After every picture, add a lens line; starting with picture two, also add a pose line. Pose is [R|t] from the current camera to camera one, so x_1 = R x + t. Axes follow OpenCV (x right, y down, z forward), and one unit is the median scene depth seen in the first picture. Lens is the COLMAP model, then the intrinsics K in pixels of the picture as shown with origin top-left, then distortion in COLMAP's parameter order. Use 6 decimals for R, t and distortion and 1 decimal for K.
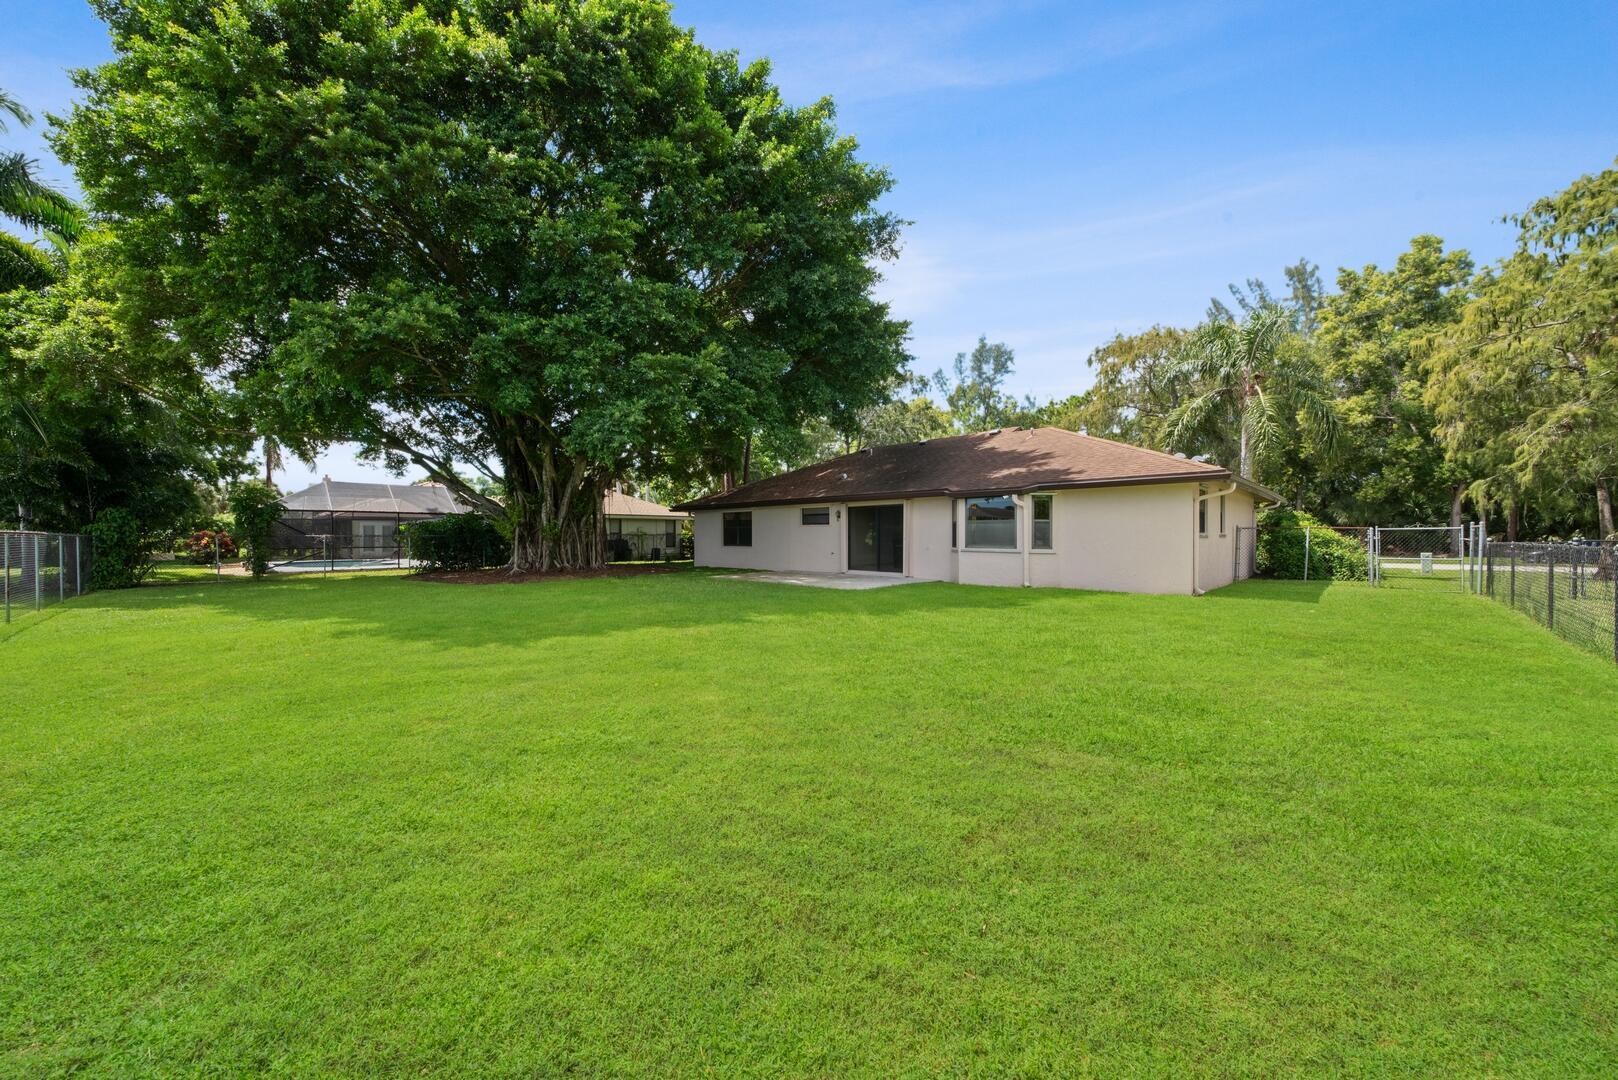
lens RADIAL K [[551.9, 0, 809.0], [0, 551.9, 540.0], [0, 0, 1]] dist [-0.032644, 0.000170]
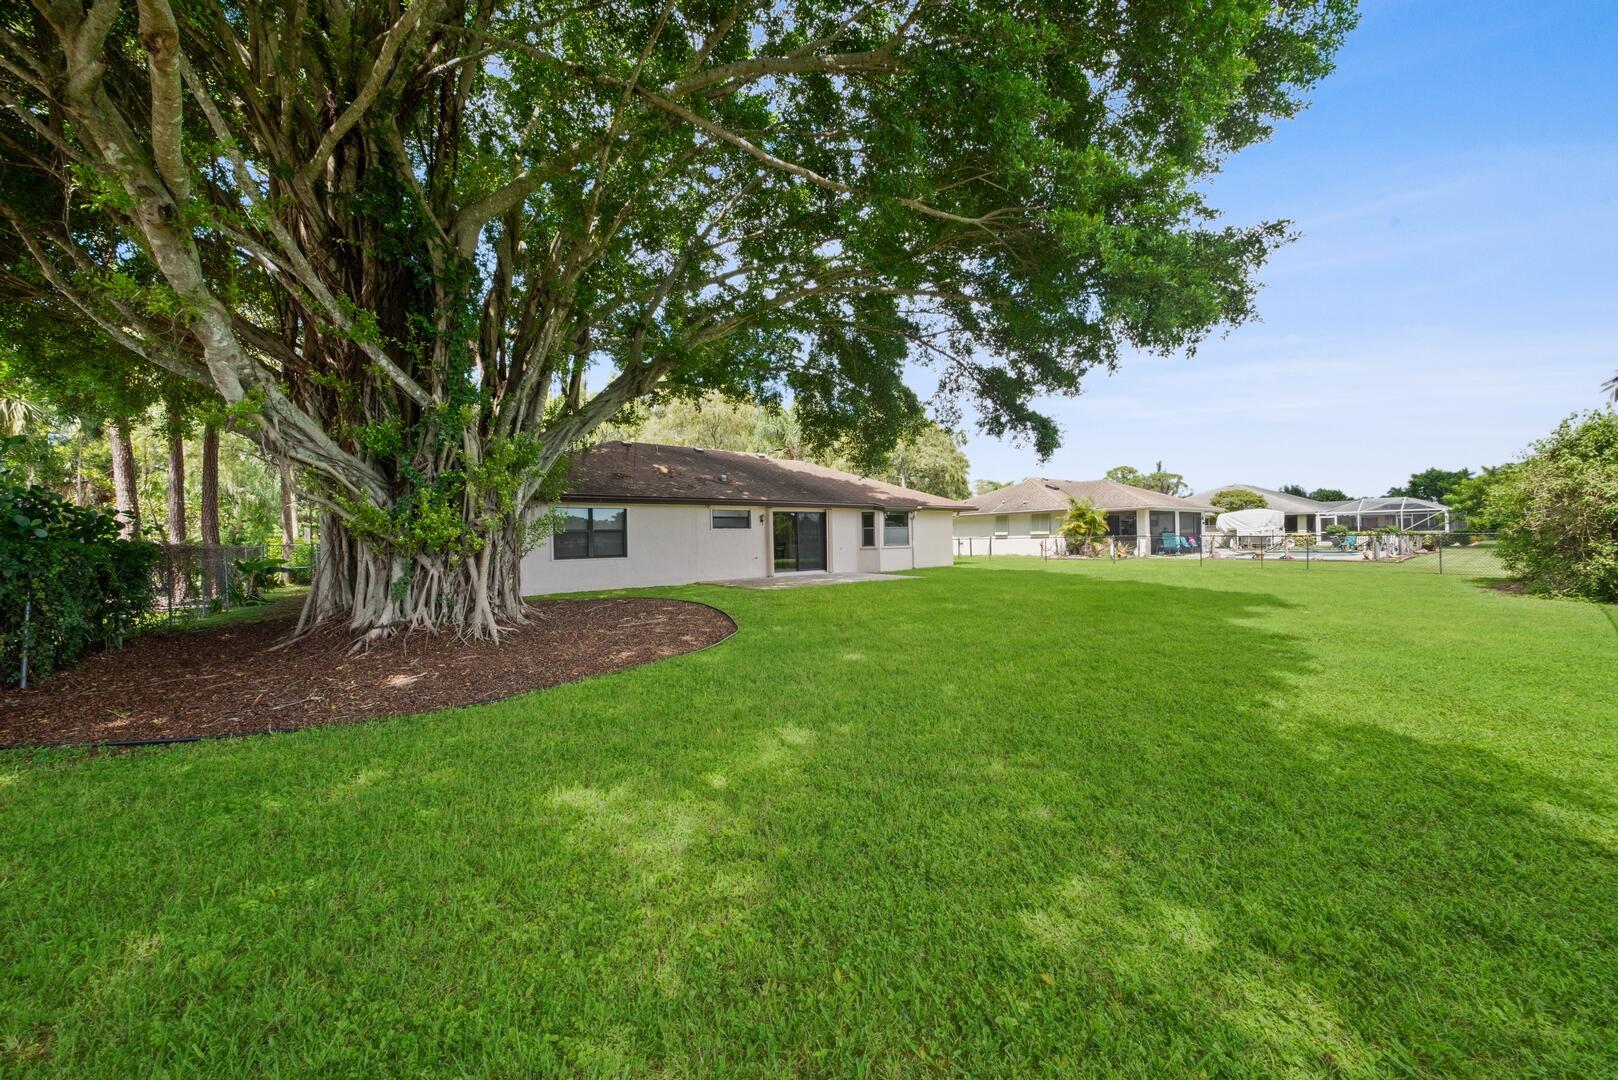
lens RADIAL K [[551.9, 0, 809.0], [0, 551.9, 540.0], [0, 0, 1]] dist [-0.032644, 0.000170]
pose [[0.145677, -0.002090, 0.989330, -0.921412], [0.027271, 0.999626, -0.001904, -0.003633], [-0.988956, 0.027257, 0.145680, 0.770911]]
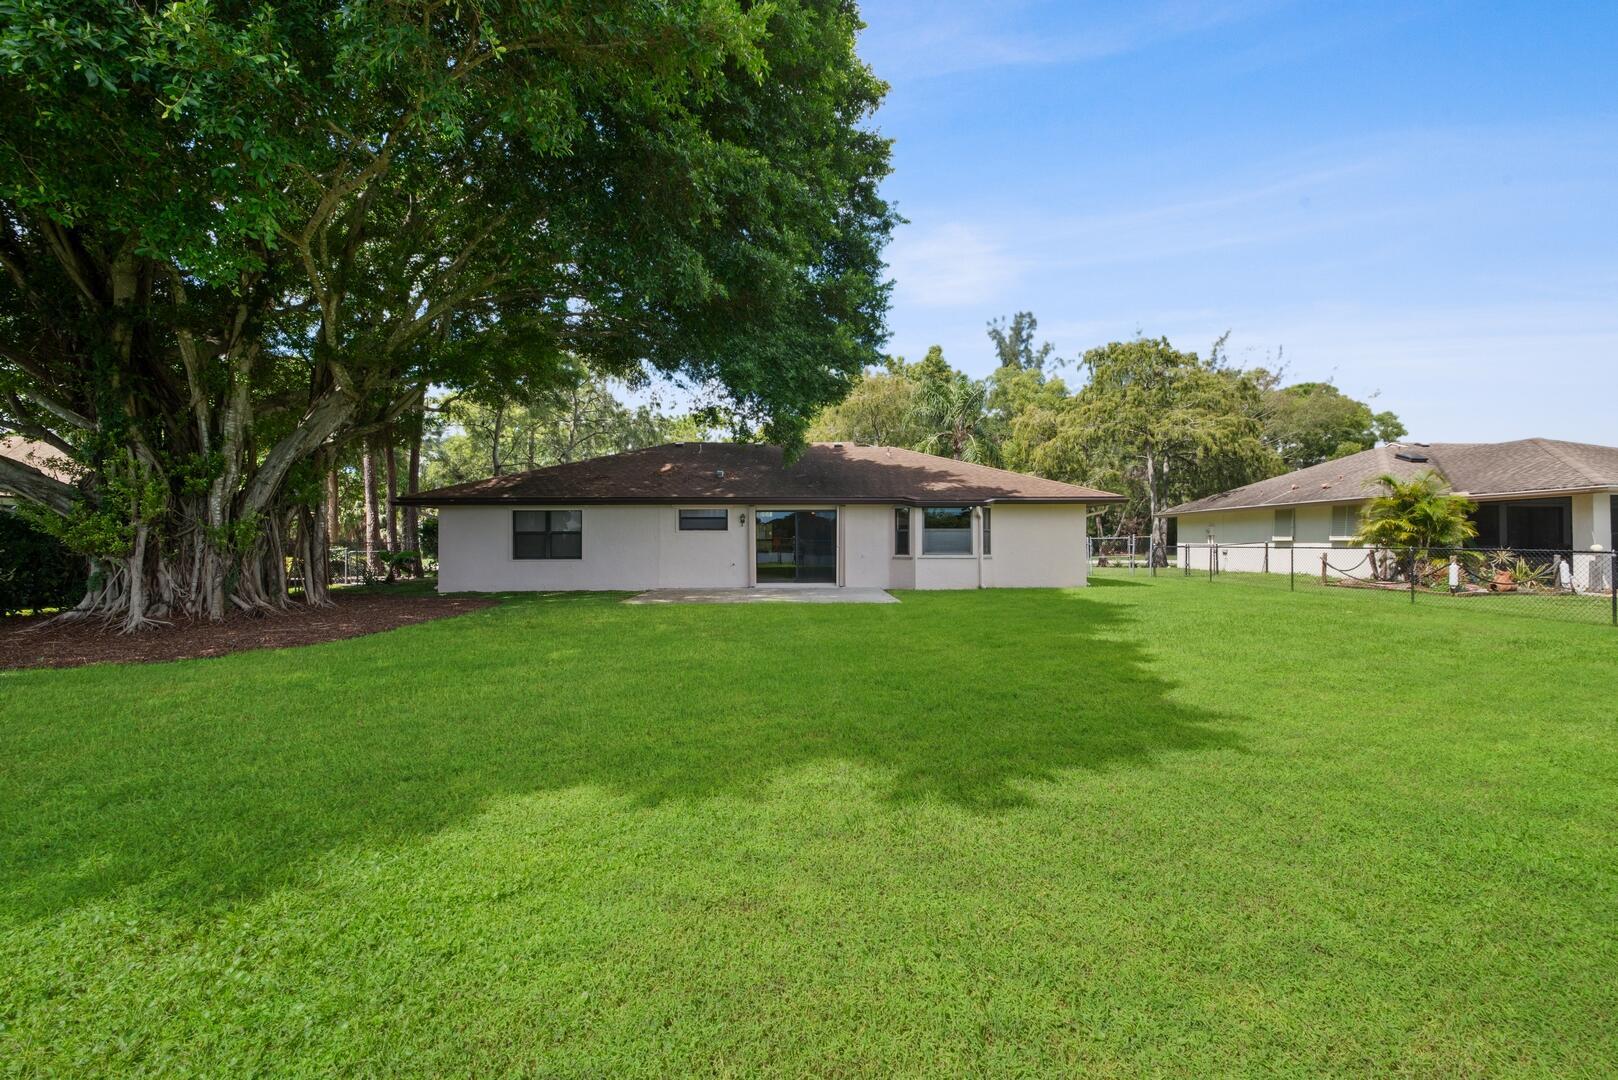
lens RADIAL K [[551.9, 0, 809.0], [0, 551.9, 540.0], [0, 0, 1]] dist [-0.032644, 0.000170]
pose [[0.690374, 0.002653, 0.723448, -0.492857], [0.007855, 0.999907, -0.011162, -0.003639], [-0.723410, 0.013389, 0.690289, 0.336755]]
